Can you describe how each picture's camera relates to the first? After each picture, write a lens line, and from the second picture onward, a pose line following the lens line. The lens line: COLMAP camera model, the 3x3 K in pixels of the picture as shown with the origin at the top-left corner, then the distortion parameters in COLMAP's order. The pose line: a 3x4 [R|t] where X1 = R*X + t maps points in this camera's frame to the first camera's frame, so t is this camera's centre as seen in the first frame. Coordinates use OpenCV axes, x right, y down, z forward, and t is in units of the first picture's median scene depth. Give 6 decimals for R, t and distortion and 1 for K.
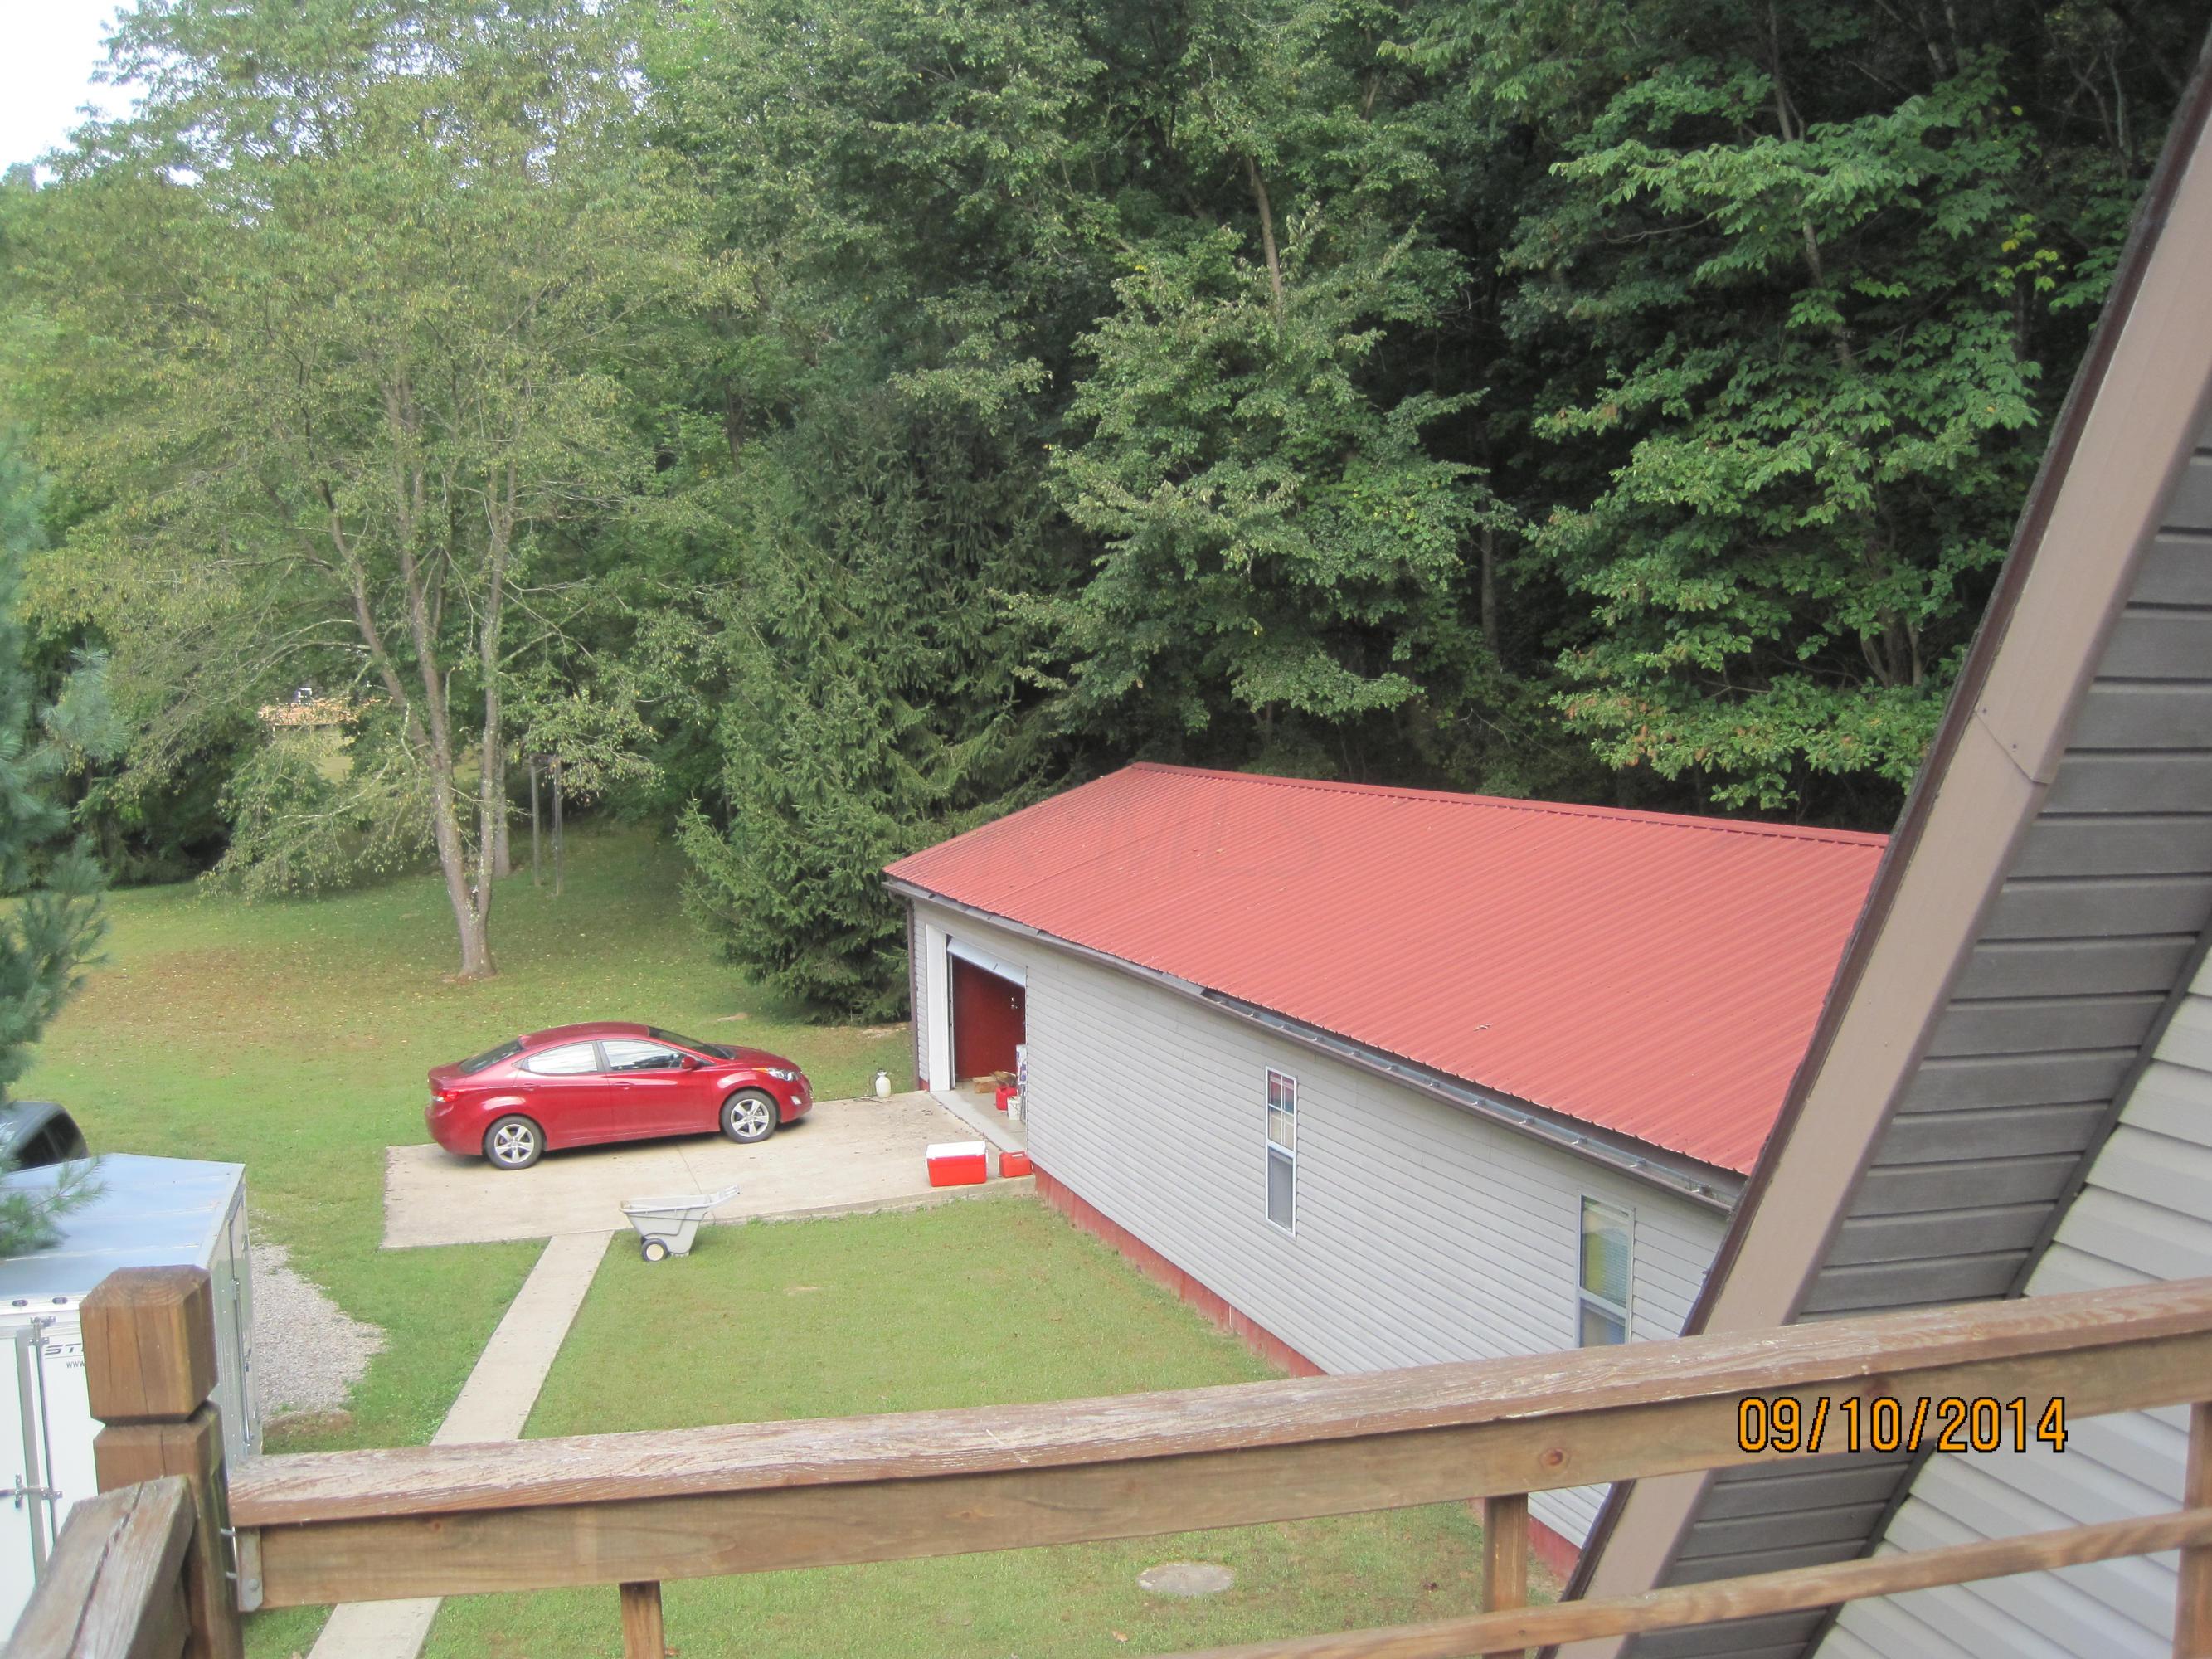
lens RADIAL K [[2273.8, 0, 1091.7], [0, 2273.8, 823.7], [0, 0, 1]] dist [-0.129213, 0.000000]
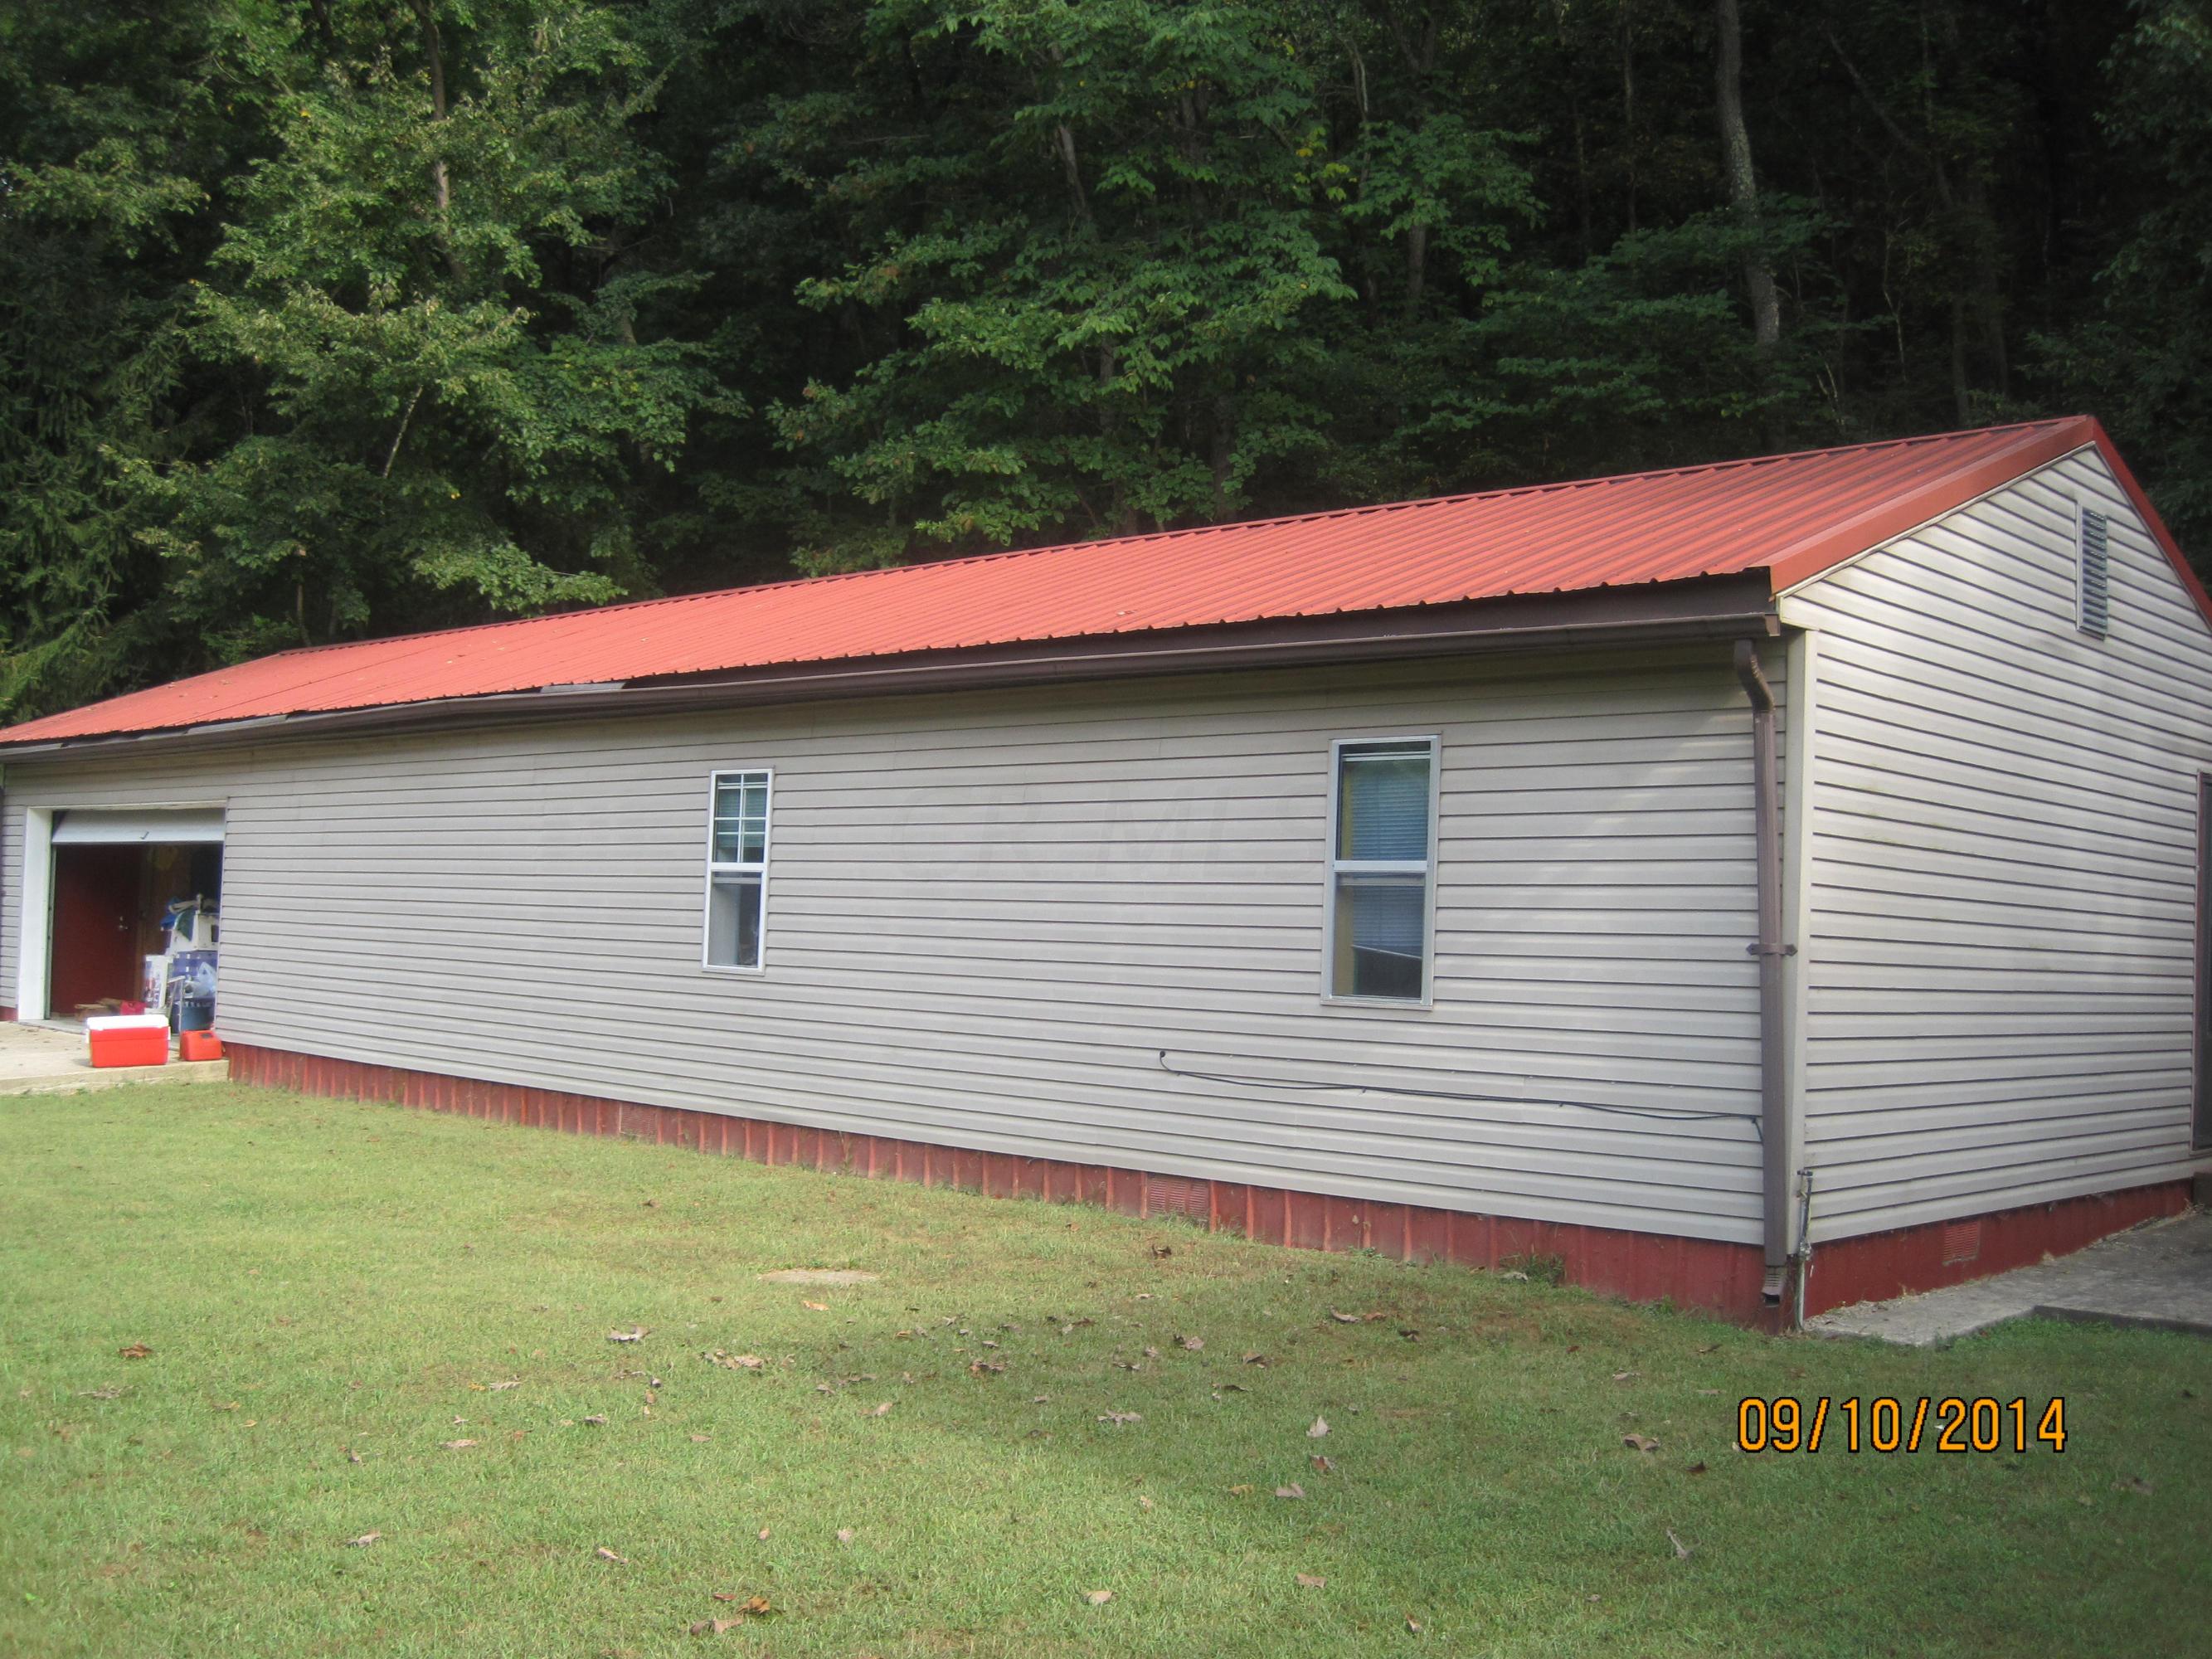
lens RADIAL K [[2273.8, 0, 1107.2], [0, 2273.8, 835.9], [0, 0, 1]] dist [-0.129213, 0.000000]
pose [[0.878864, 0.060577, 0.473211, -0.112516], [-0.019099, 0.995578, -0.091974, 0.126827], [-0.476690, 0.071795, 0.876135, 0.150395]]
